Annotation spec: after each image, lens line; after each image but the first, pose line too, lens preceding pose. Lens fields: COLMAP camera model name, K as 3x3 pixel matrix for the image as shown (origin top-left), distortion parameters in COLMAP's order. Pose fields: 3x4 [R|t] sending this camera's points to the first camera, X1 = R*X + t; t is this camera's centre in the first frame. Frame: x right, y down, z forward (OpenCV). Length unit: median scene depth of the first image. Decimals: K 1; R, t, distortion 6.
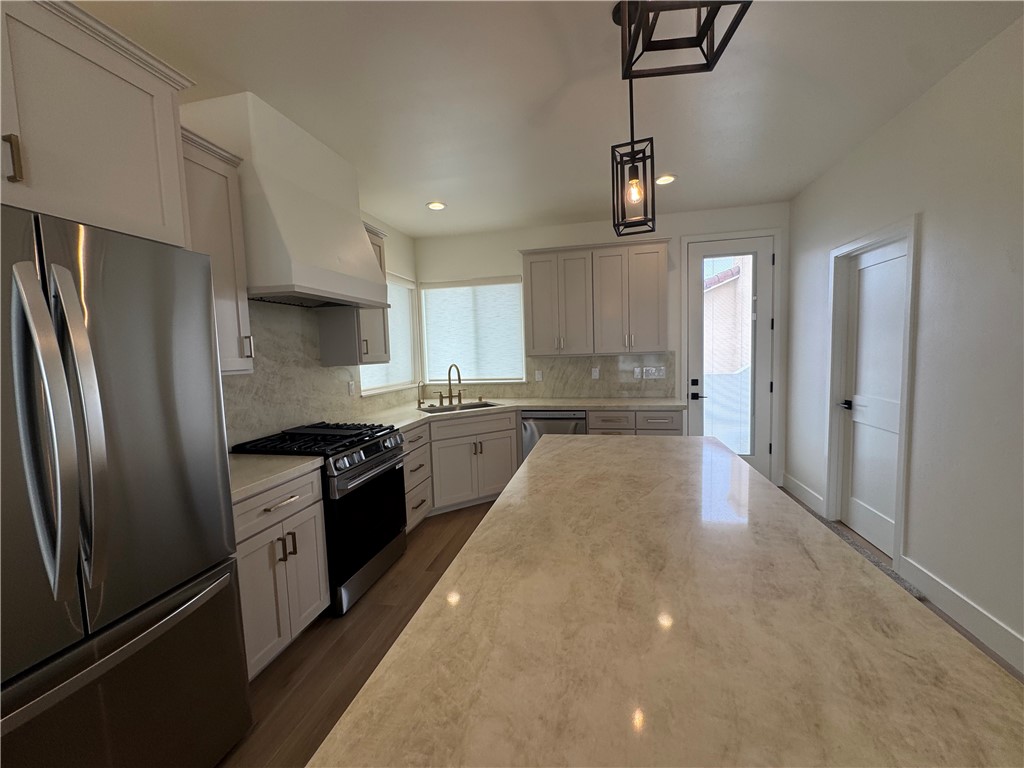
lens RADIAL K [[410.1, 0, 511.5], [0, 410.1, 383.0], [0, 0, 1]] dist [-0.002503, 0.000036]
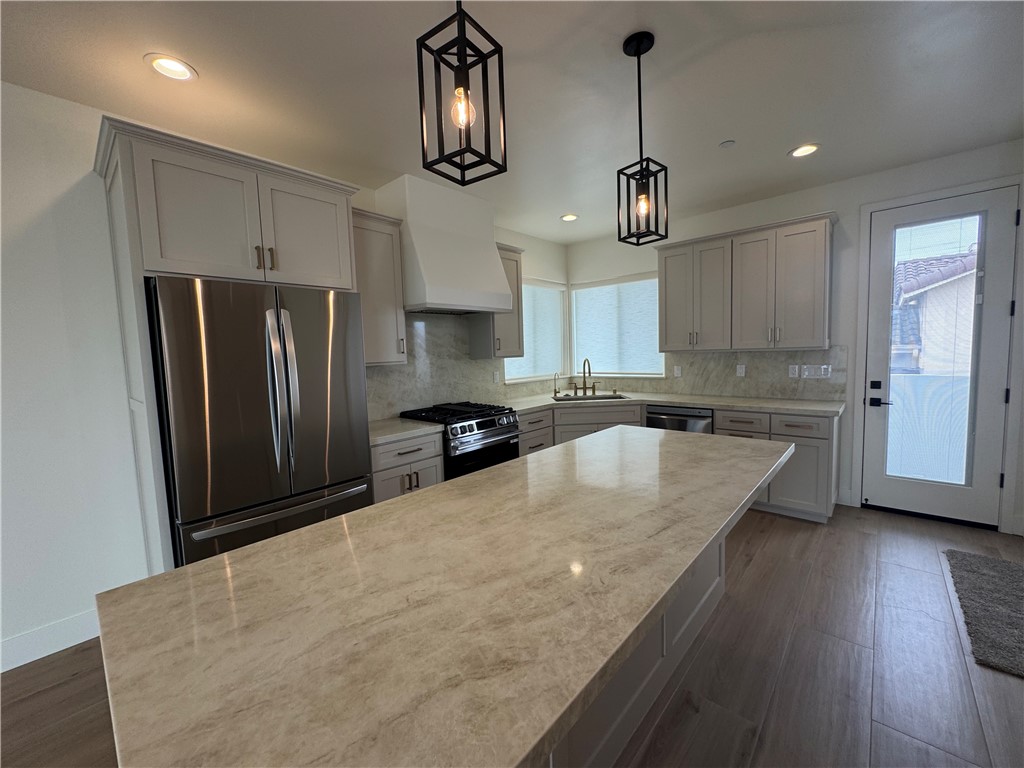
lens RADIAL K [[410.1, 0, 510.4], [0, 410.1, 382.5], [0, 0, 1]] dist [-0.002503, 0.000036]
pose [[0.869892, 0.041185, -0.491520, 0.291843], [-0.032606, 0.999130, 0.026012, -0.004713], [0.492163, -0.006601, 0.870478, -0.072426]]
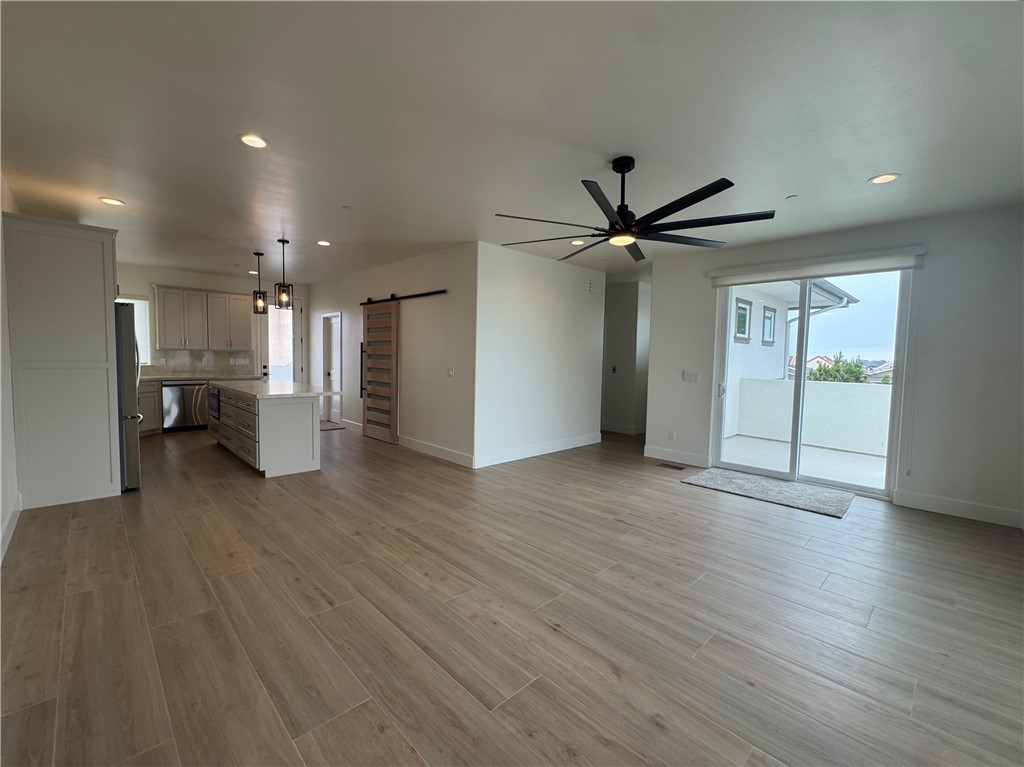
lens RADIAL K [[445.3, 0, 515.5], [0, 445.3, 384.6], [0, 0, 1]] dist [0.000164, 0.000405]
pose [[0.544277, -0.007750, 0.838870, -0.916809], [0.024125, 0.999688, -0.006418, 0.166638], [-0.838558, 0.023730, 0.544295, -1.546878]]
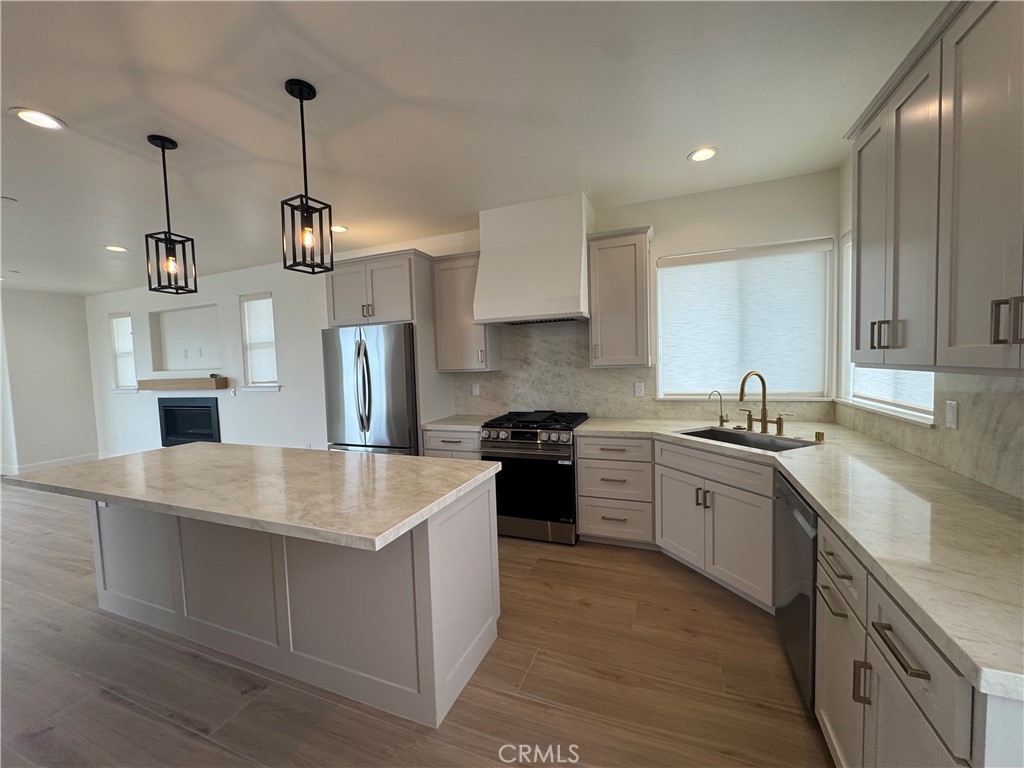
lens RADIAL K [[410.1, 0, 511.9], [0, 410.1, 382.7], [0, 0, 1]] dist [-0.002503, 0.000036]
pose [[-0.157932, 0.089014, -0.983430, 0.738805], [-0.037680, 0.994660, 0.096082, -0.100080], [0.986731, 0.052230, -0.153734, 0.940635]]
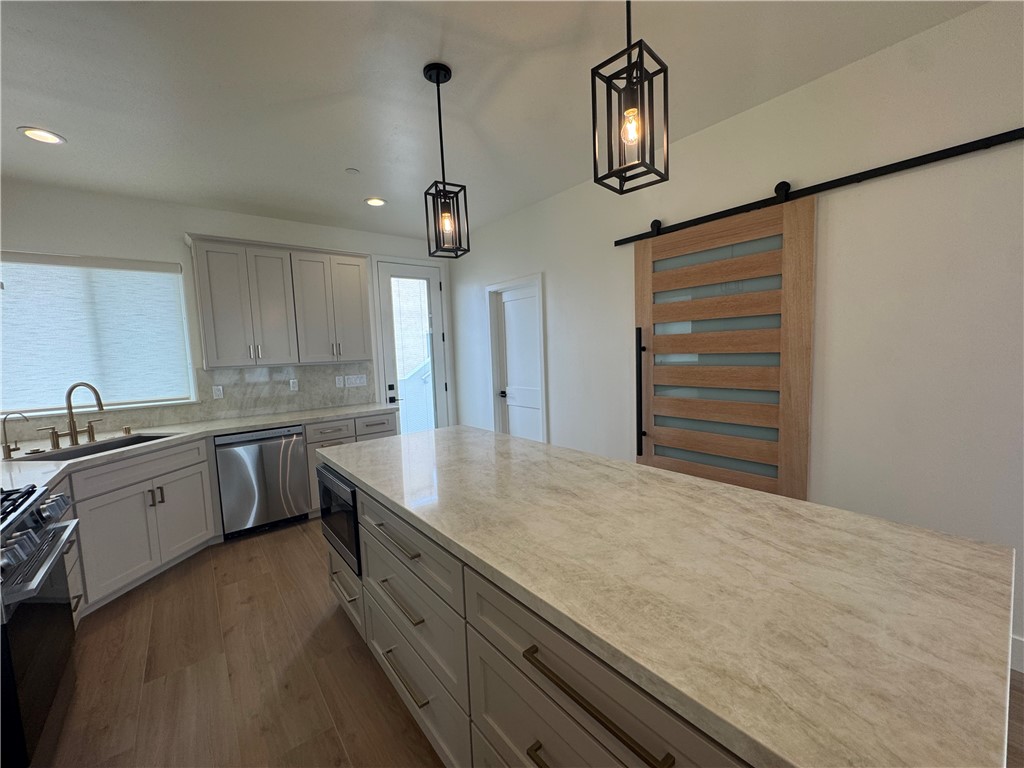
lens RADIAL K [[410.1, 0, 511.1], [0, 410.1, 382.4], [0, 0, 1]] dist [-0.002503, 0.000036]
pose [[0.623699, -0.054900, 0.779735, -0.291459], [0.078032, 0.996921, 0.007775, 0.002629], [-0.777760, 0.055995, 0.626062, 0.065971]]
